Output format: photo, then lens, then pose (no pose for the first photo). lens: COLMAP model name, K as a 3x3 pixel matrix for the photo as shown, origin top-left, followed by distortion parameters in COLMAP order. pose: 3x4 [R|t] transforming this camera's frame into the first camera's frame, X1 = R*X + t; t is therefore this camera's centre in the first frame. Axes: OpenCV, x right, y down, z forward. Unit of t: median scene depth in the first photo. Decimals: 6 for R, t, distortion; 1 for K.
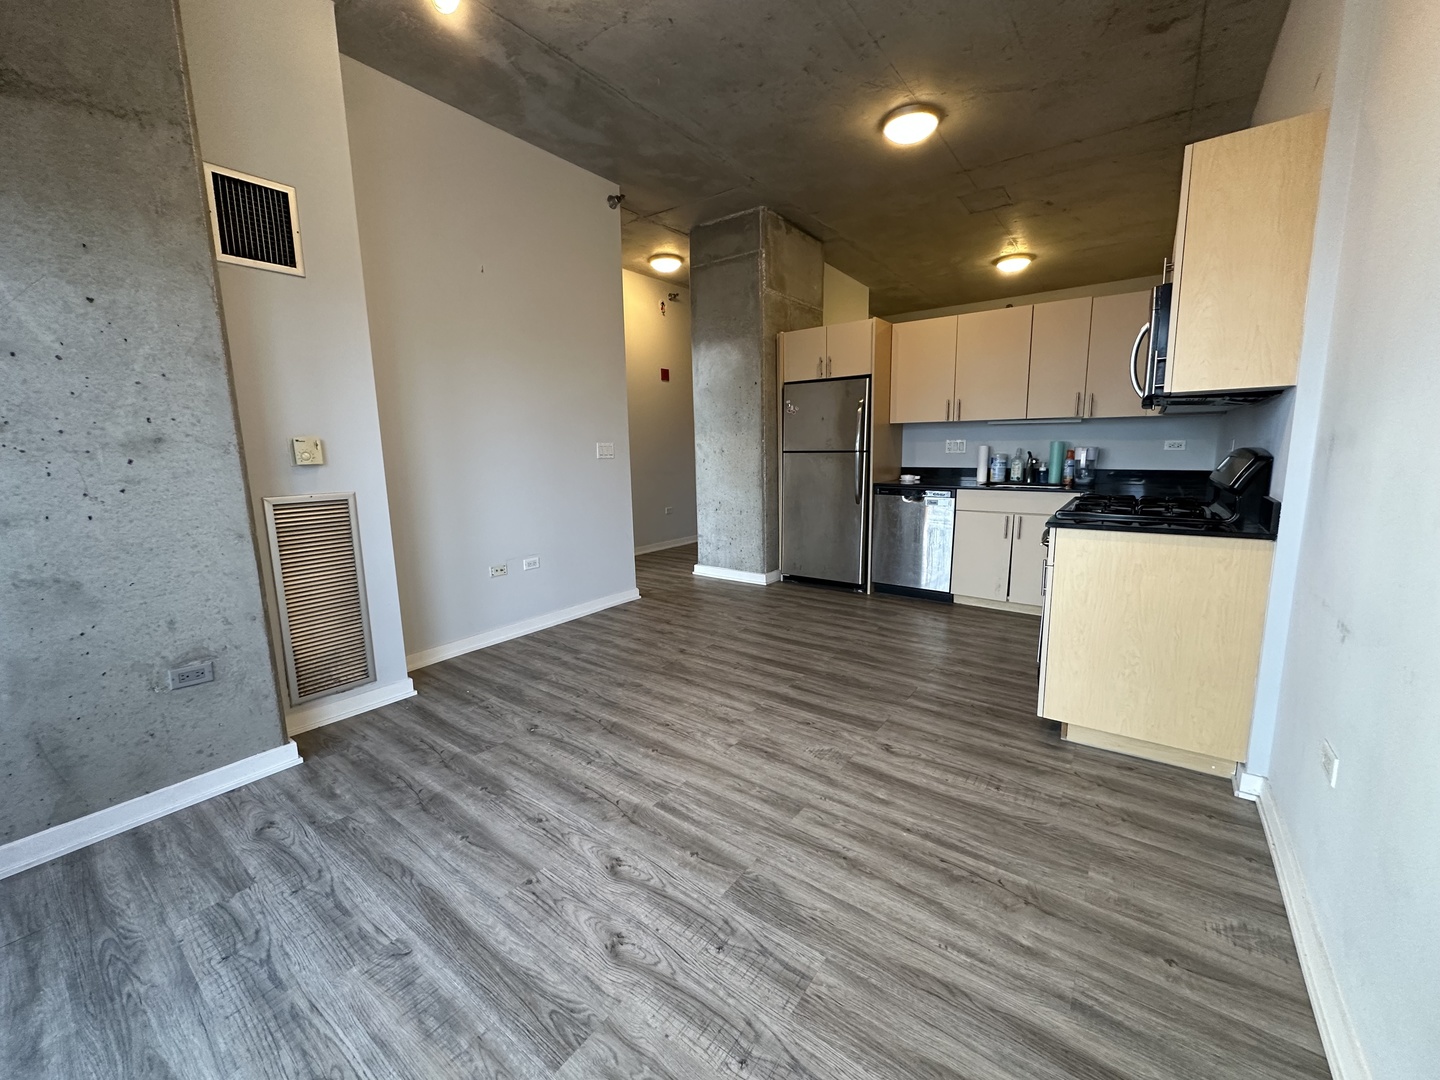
lens RADIAL K [[572.3, 0, 720.0], [0, 572.3, 536.4], [0, 0, 1]] dist [-0.003471, 0.000042]
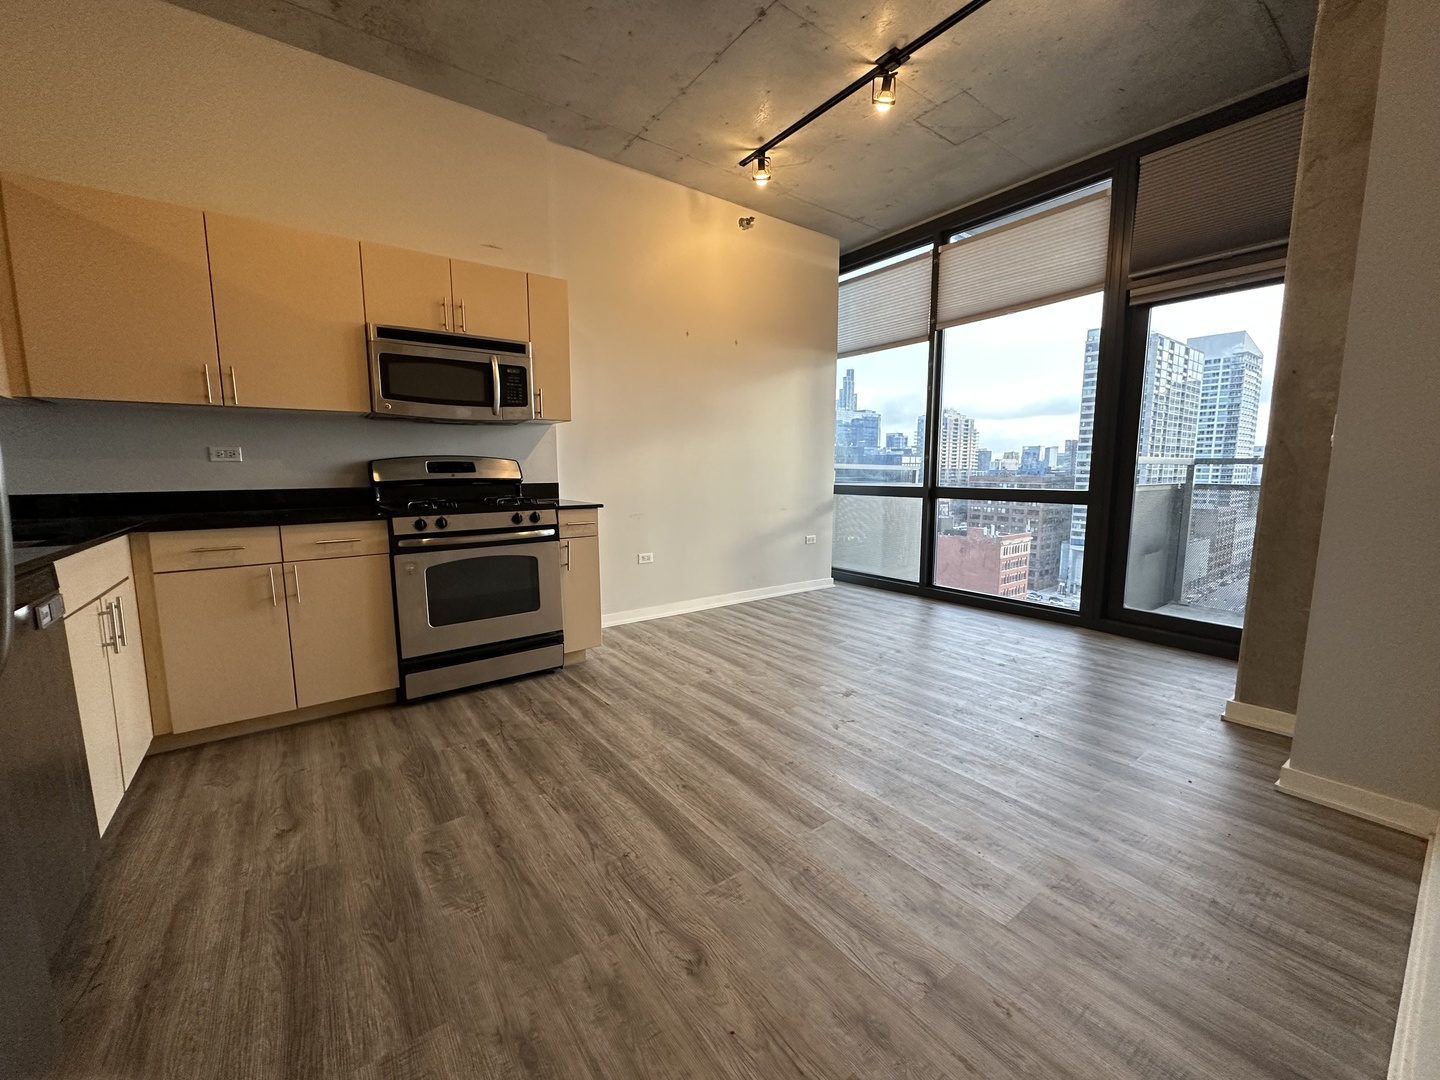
lens RADIAL K [[572.3, 0, 720.0], [0, 572.3, 536.4], [0, 0, 1]] dist [-0.003471, 0.000042]
pose [[-0.957190, -0.014615, 0.289091, -0.056455], [0.064845, 0.962514, 0.263365, -0.142906], [-0.282104, 0.270837, -0.920361, 1.062301]]
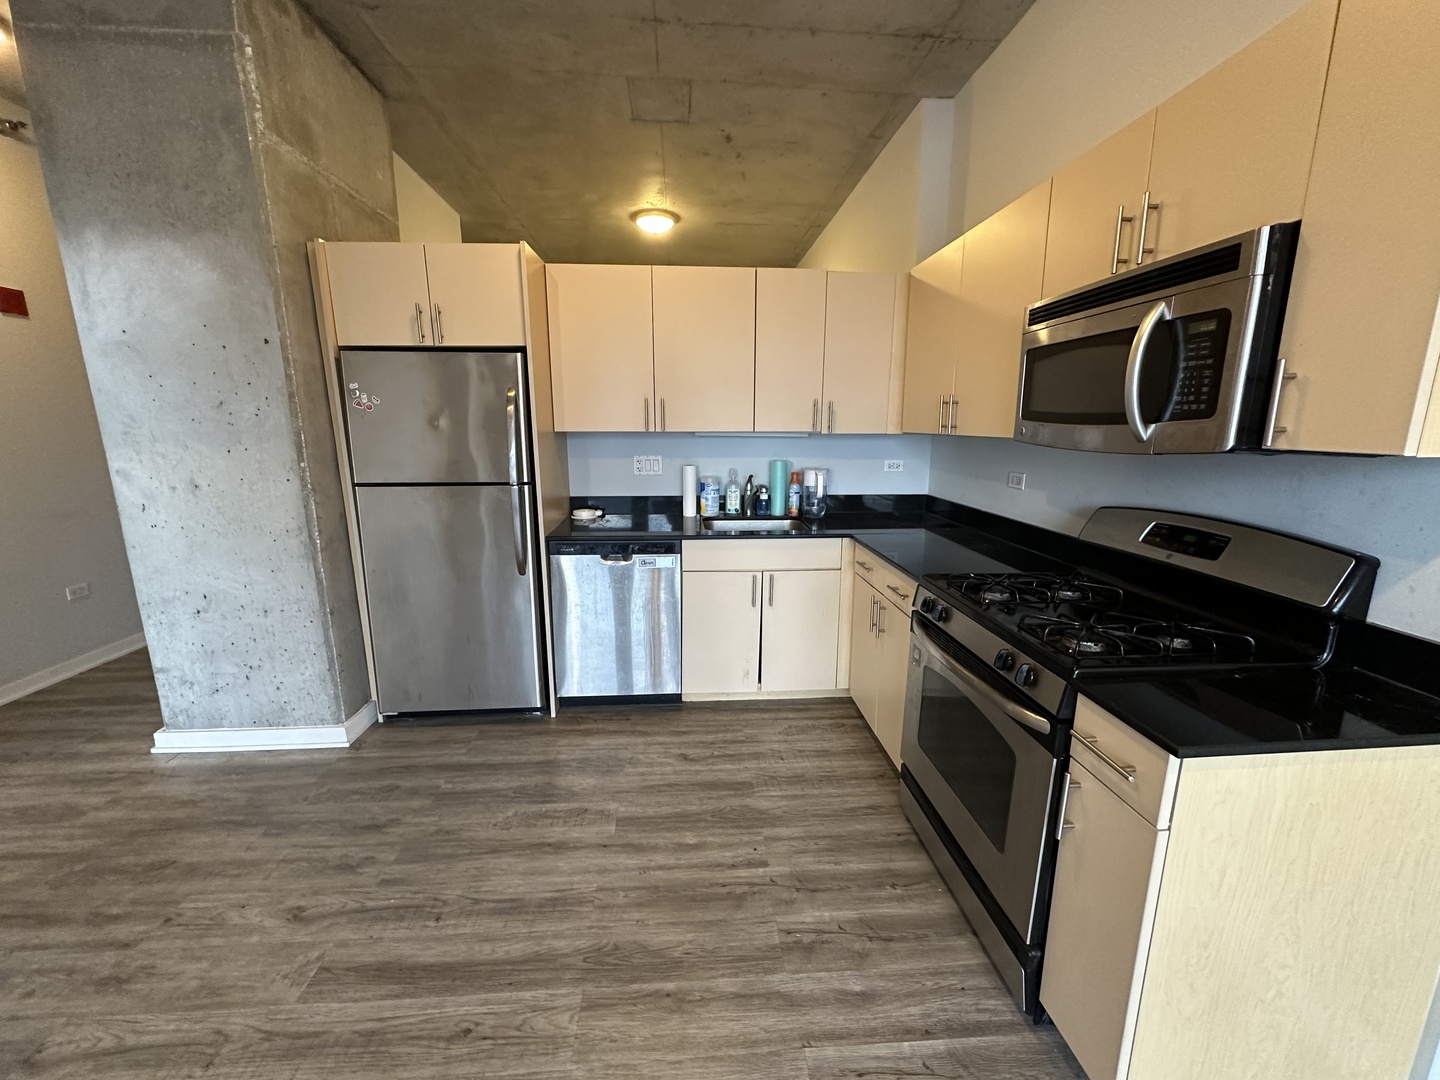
lens RADIAL K [[572.3, 0, 720.0], [0, 572.3, 536.4], [0, 0, 1]] dist [-0.003471, 0.000042]
pose [[0.760292, -0.112028, 0.639849, 0.029277], [0.089339, 0.993689, 0.067824, -0.112680], [-0.643409, 0.005597, 0.765502, 0.423347]]
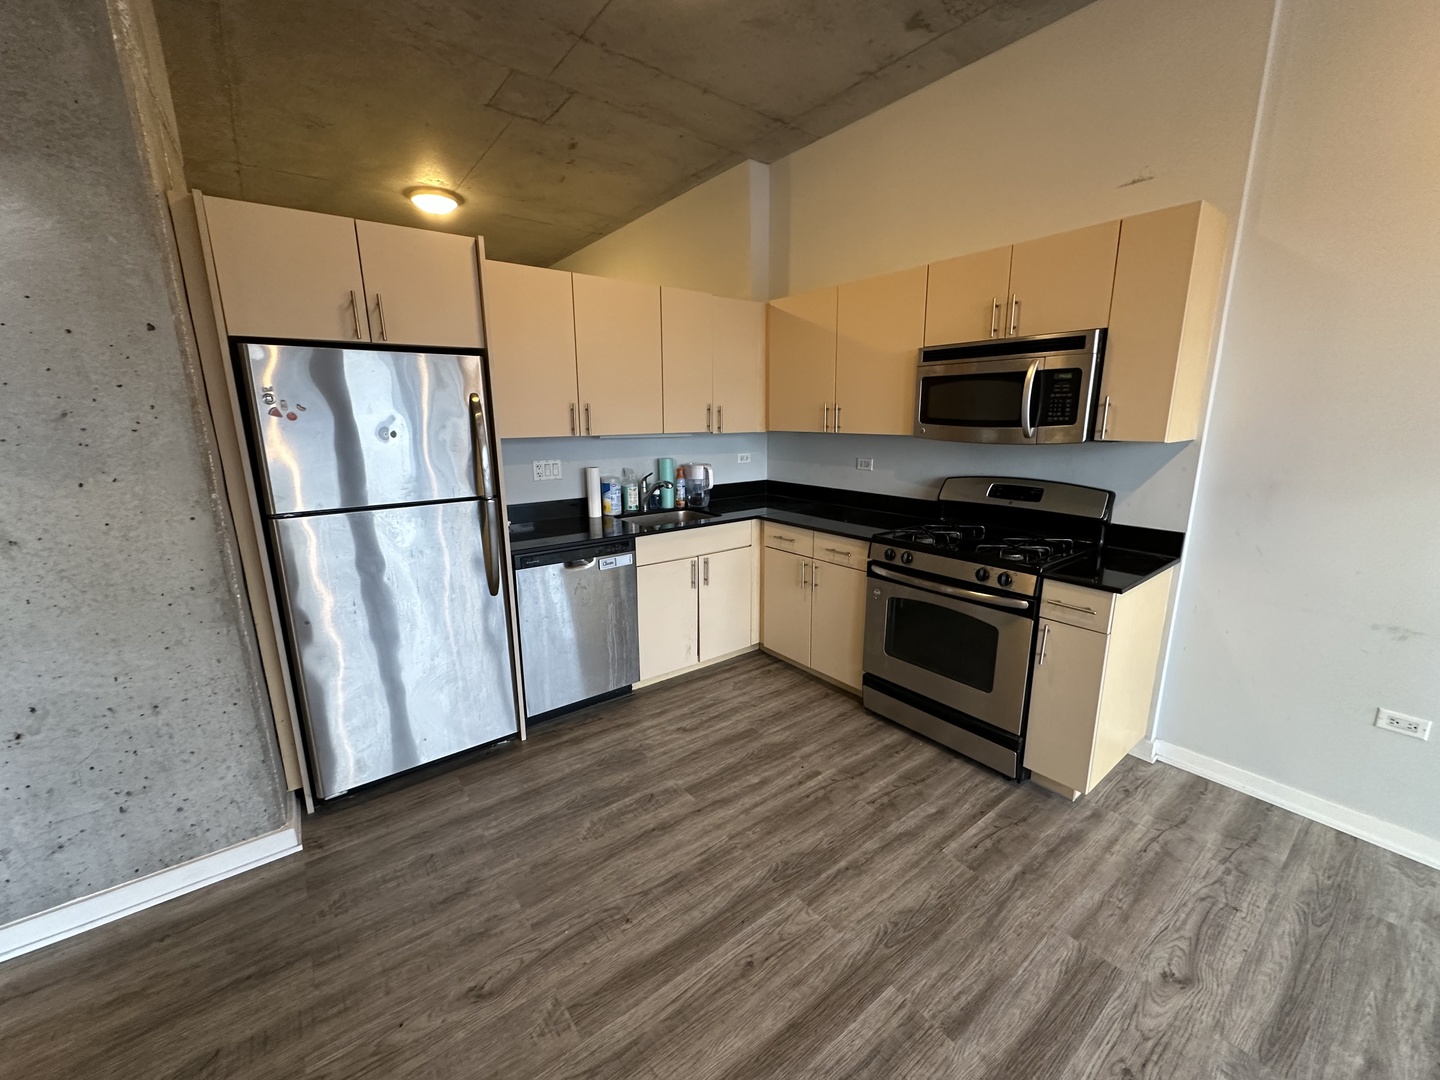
lens RADIAL K [[572.3, 0, 720.0], [0, 572.3, 536.4], [0, 0, 1]] dist [-0.003471, 0.000042]
pose [[0.273790, -0.189824, 0.942871, -0.185323], [0.152986, 0.976444, 0.152159, -0.153999], [-0.949544, 0.102586, 0.296381, 0.620593]]
